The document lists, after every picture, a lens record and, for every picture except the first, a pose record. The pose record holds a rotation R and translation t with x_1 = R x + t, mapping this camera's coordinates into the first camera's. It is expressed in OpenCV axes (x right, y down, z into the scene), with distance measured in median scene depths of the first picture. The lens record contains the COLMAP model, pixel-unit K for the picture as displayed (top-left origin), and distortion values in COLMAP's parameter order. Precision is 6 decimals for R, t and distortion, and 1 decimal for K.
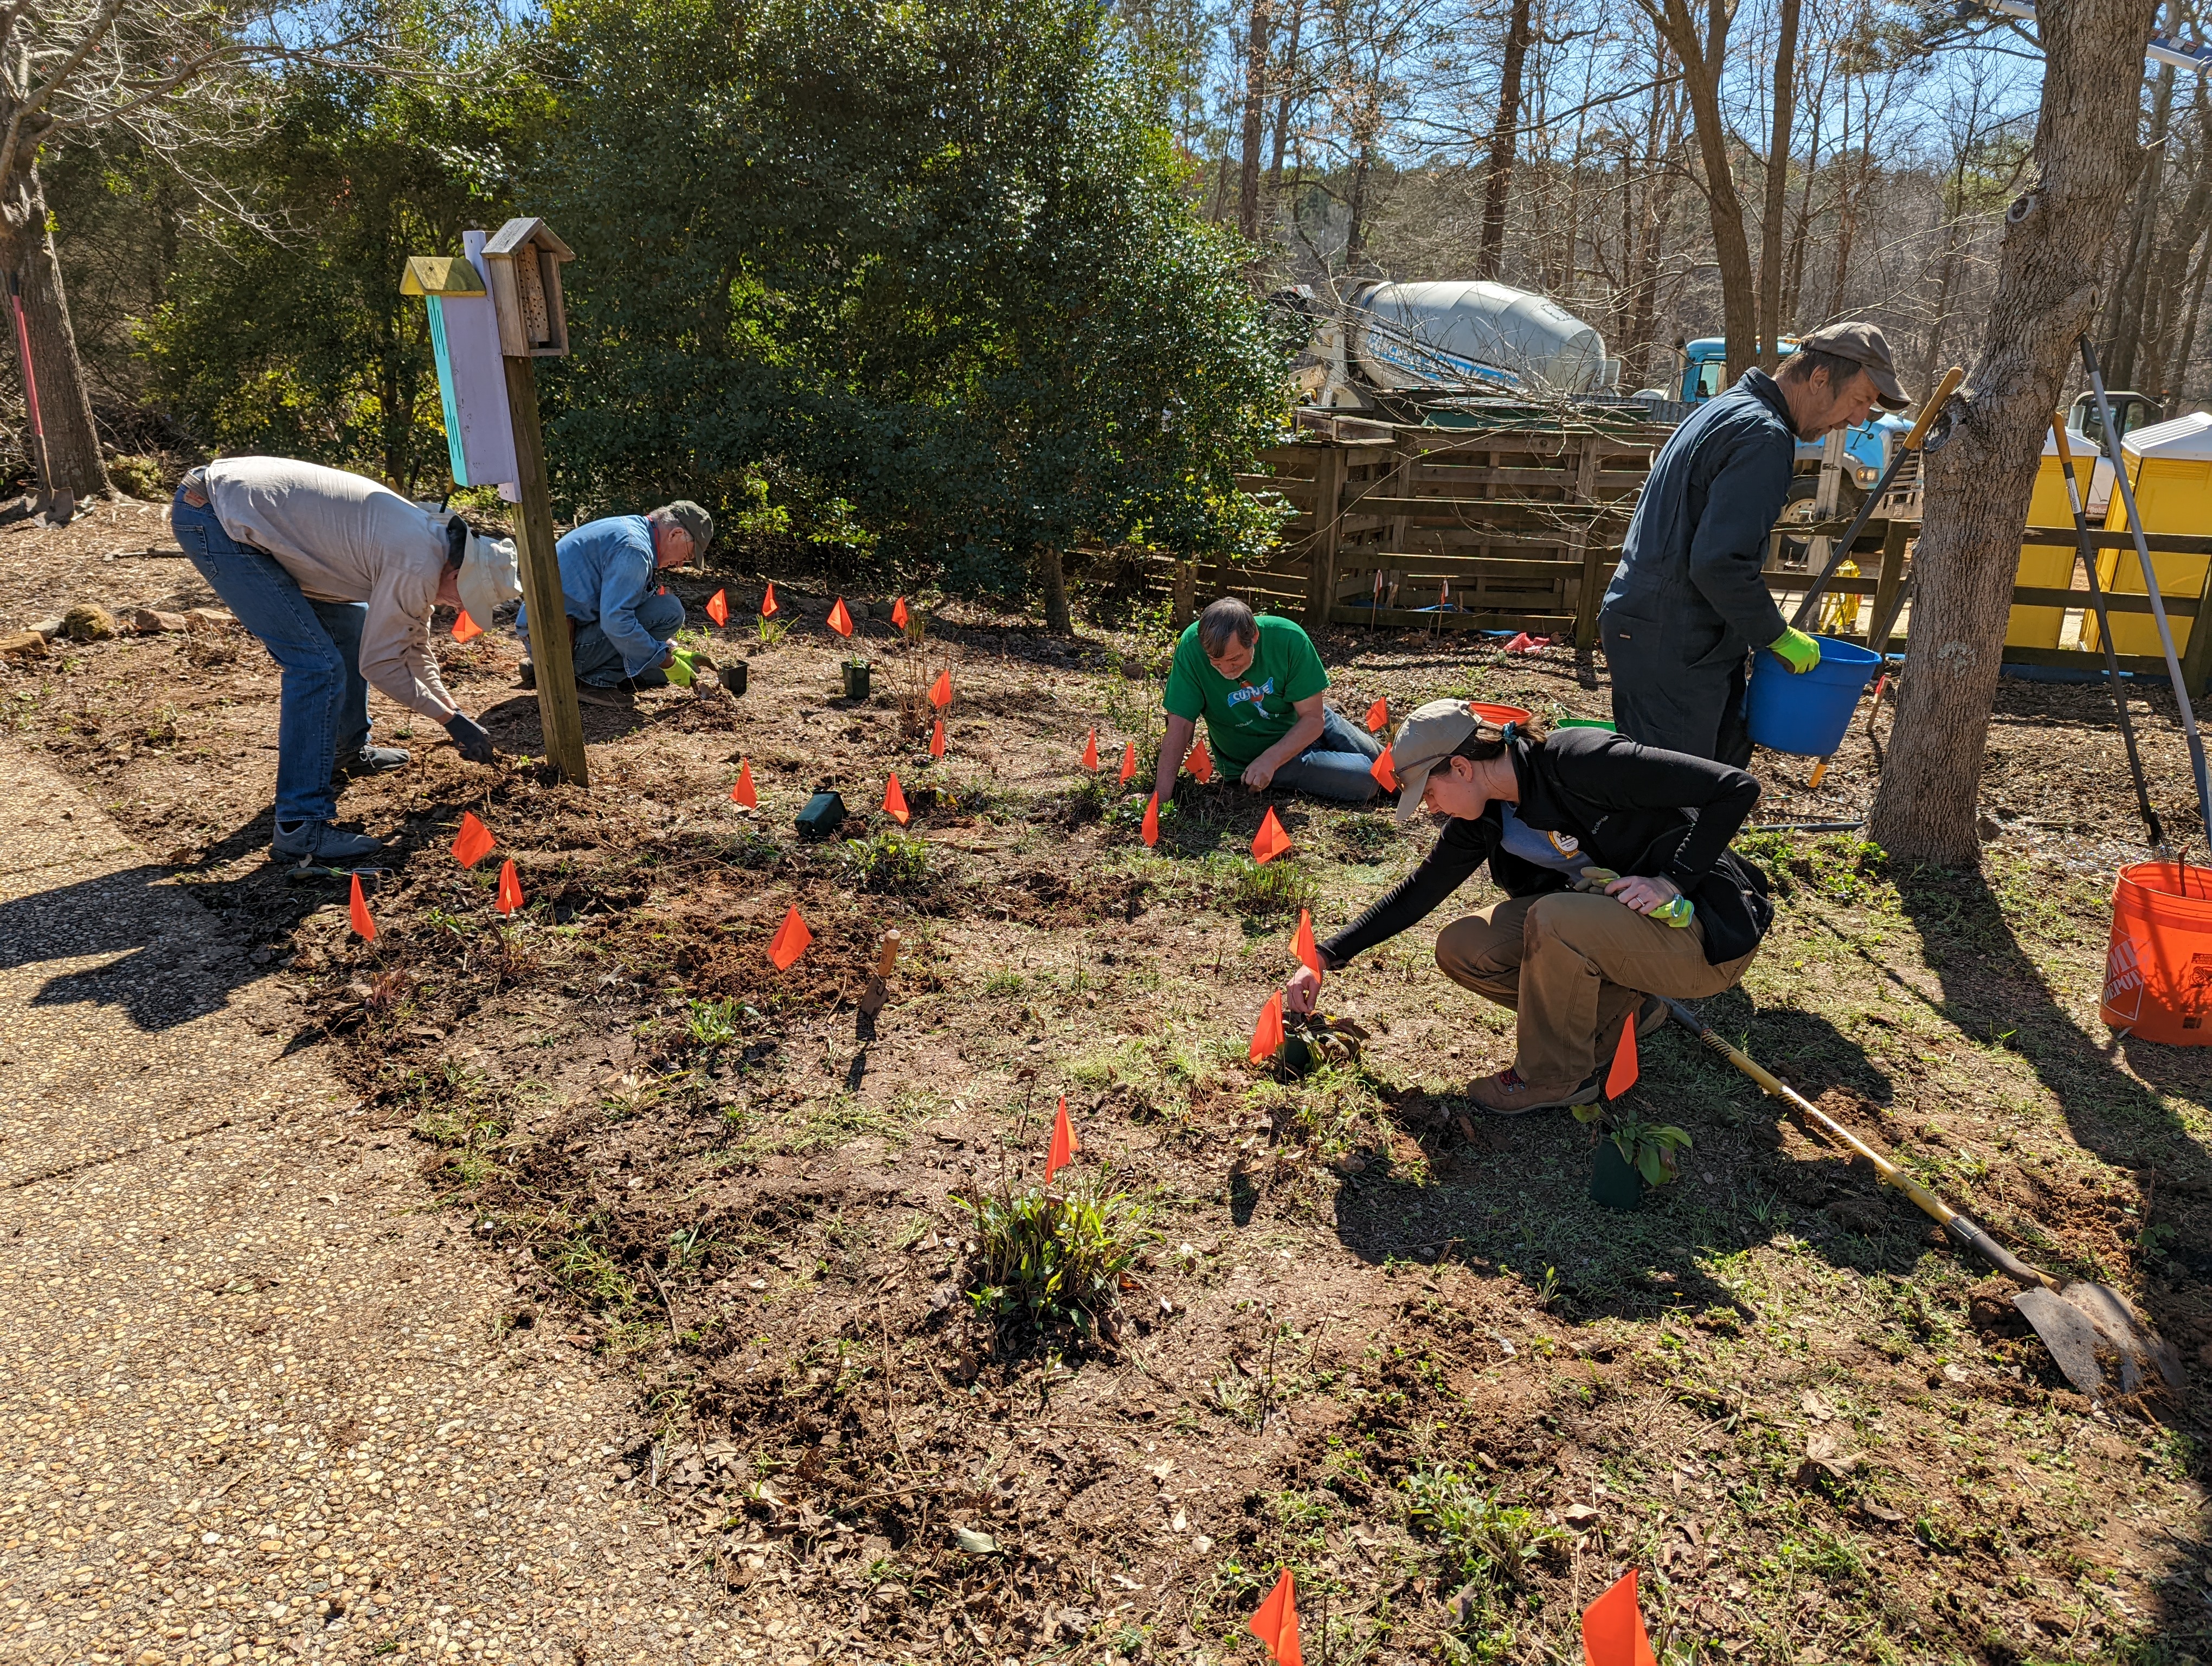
lens RADIAL K [[1529.4, 0, 1106.0], [0, 1529.4, 833.0], [0, 0, 1]] dist [0.066848, -0.057826]
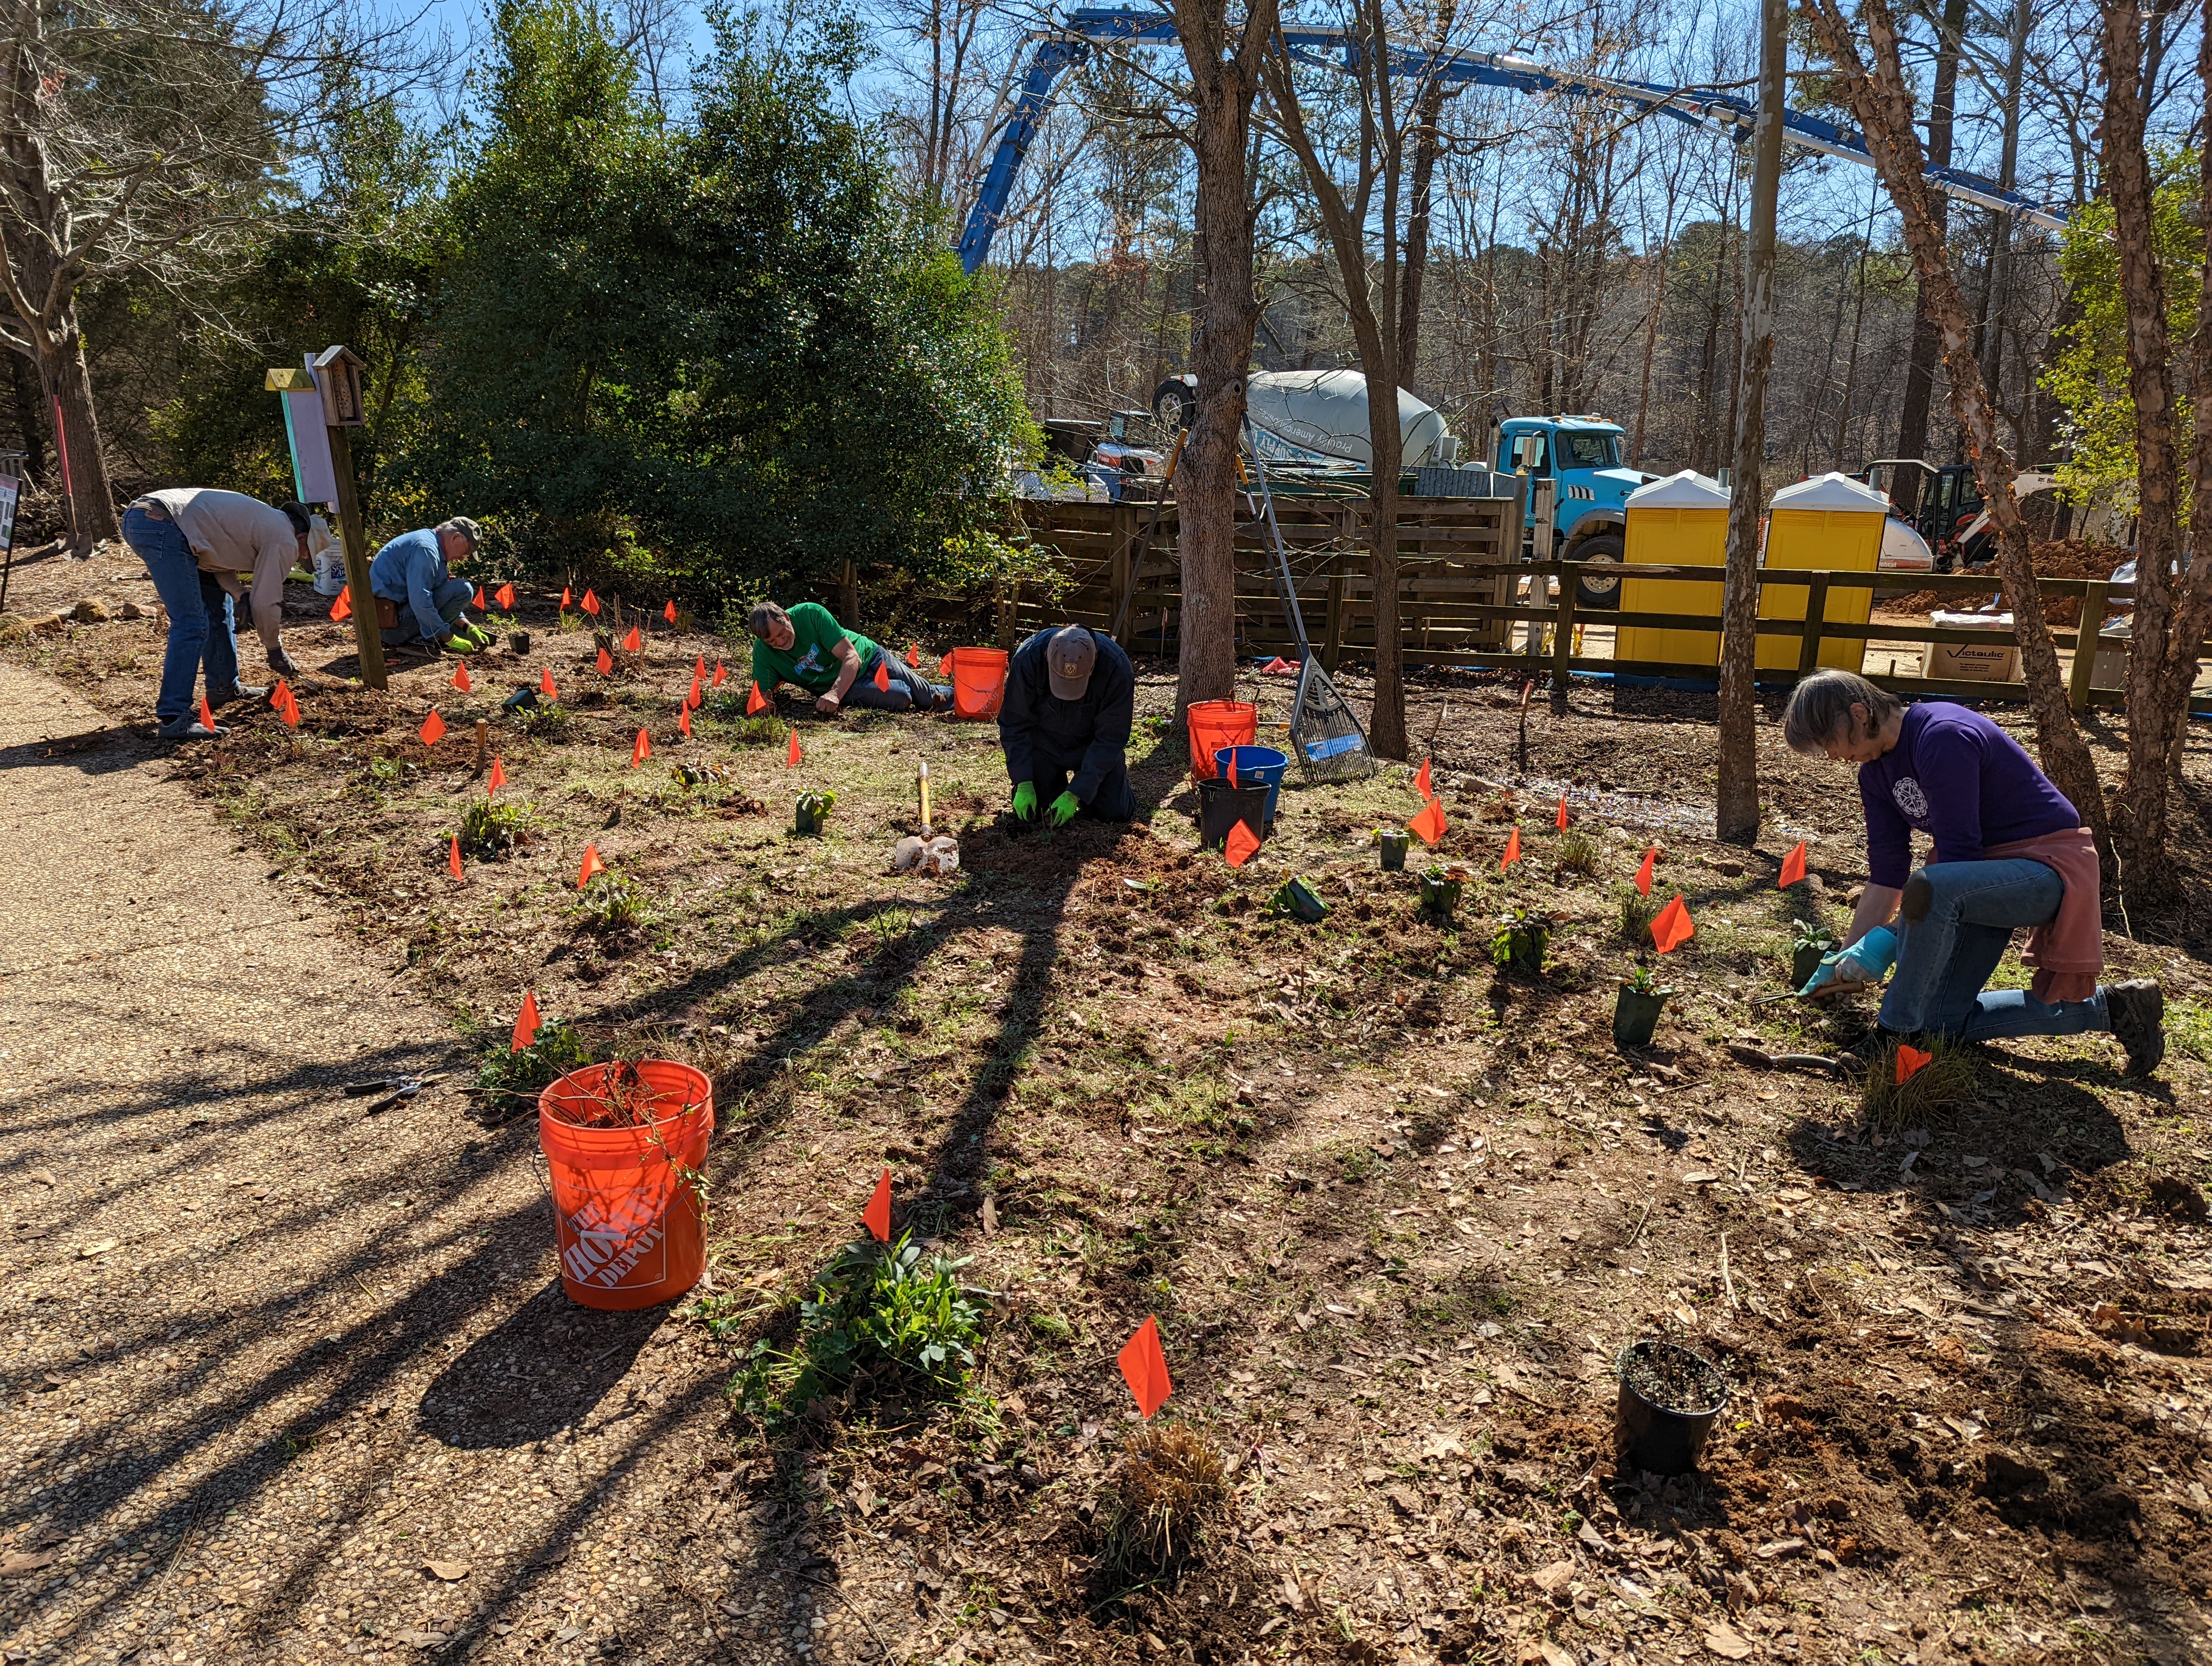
lens RADIAL K [[1553.9, 0, 1100.7], [0, 1553.9, 840.3], [0, 0, 1]] dist [0.070860, -0.065915]
pose [[0.999535, -0.003409, -0.030292, 0.358581], [0.001826, 0.998638, -0.052150, 0.166204], [0.030428, 0.052070, 0.998180, -0.471512]]
